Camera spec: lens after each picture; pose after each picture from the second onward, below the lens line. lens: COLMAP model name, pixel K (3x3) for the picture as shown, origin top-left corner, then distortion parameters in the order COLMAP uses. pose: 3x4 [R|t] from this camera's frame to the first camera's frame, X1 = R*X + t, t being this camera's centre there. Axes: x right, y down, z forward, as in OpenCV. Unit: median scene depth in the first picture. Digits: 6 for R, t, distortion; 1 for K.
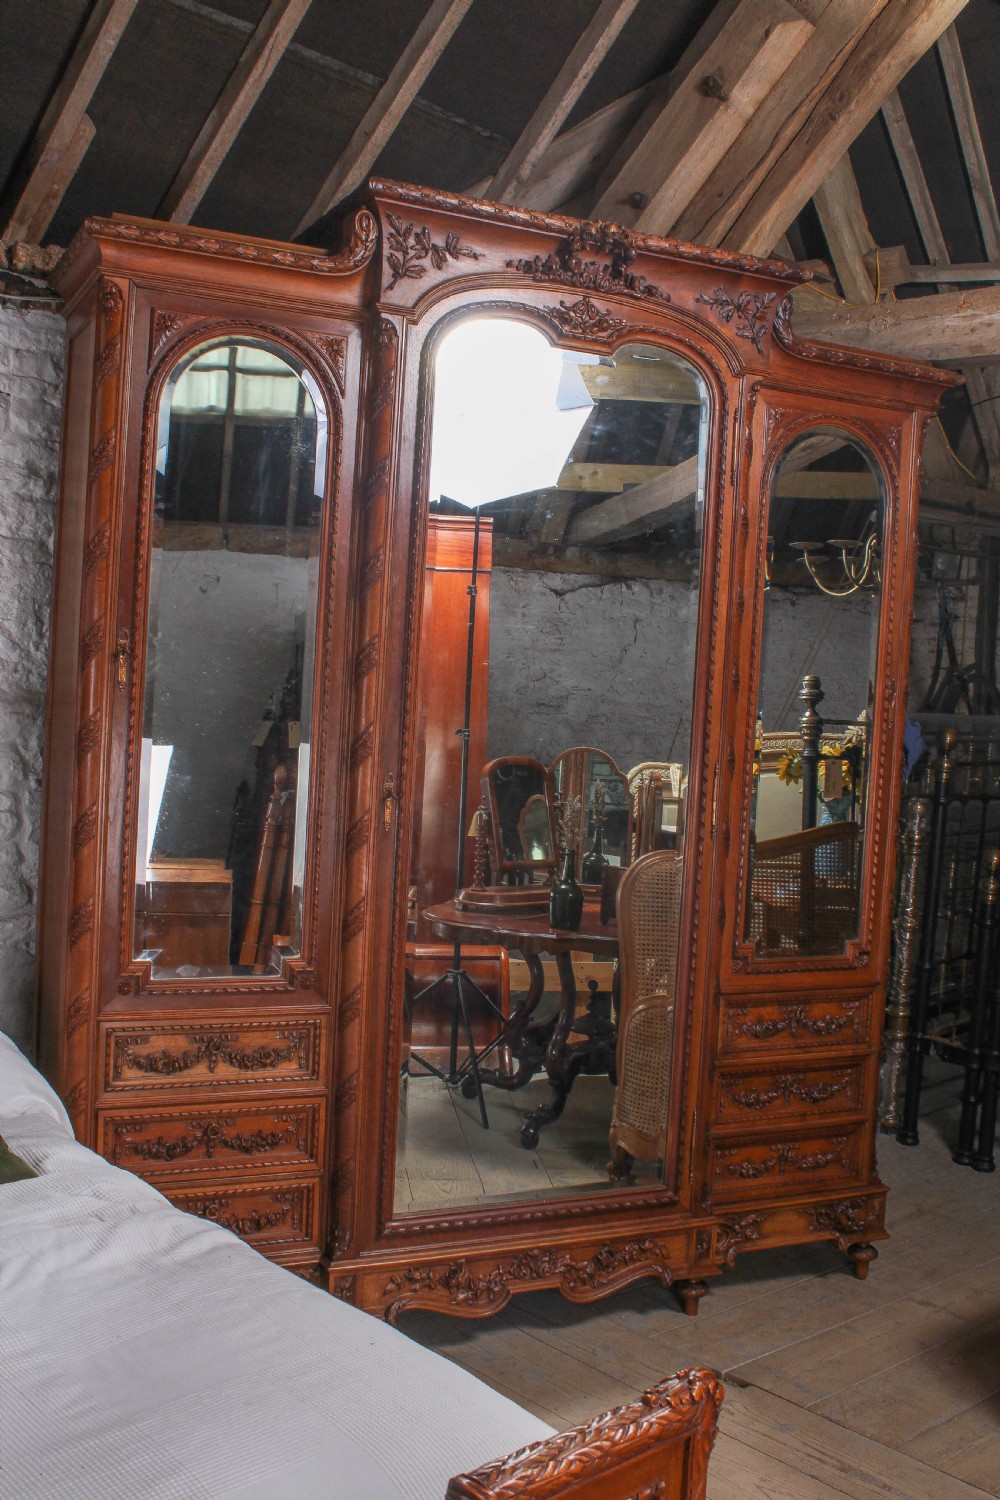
lens RADIAL K [[1631.7, 0, 500.0], [0, 1631.7, 750.0], [0, 0, 1]] dist [-0.088891, 0.078738]
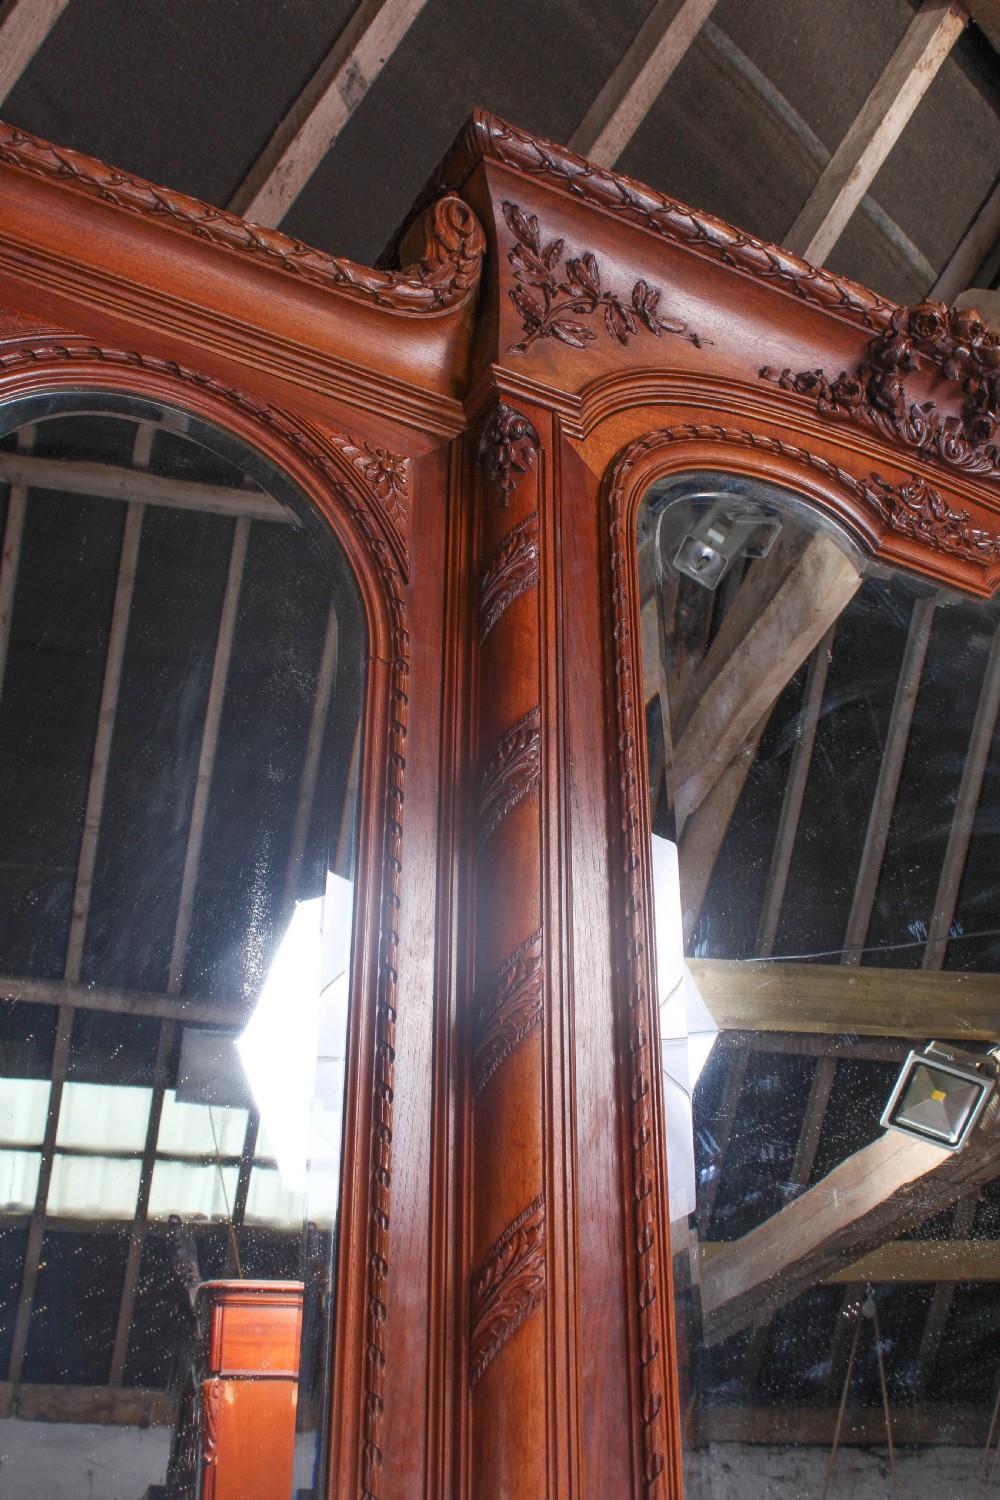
lens RADIAL K [[1631.7, 0, 500.0], [0, 1631.7, 750.0], [0, 0, 1]] dist [-0.088891, 0.078738]
pose [[0.993628, 0.007136, 0.112480, -0.104954], [0.055580, 0.837181, -0.544094, 0.021048], [-0.098049, 0.546879, 0.831450, 0.633085]]
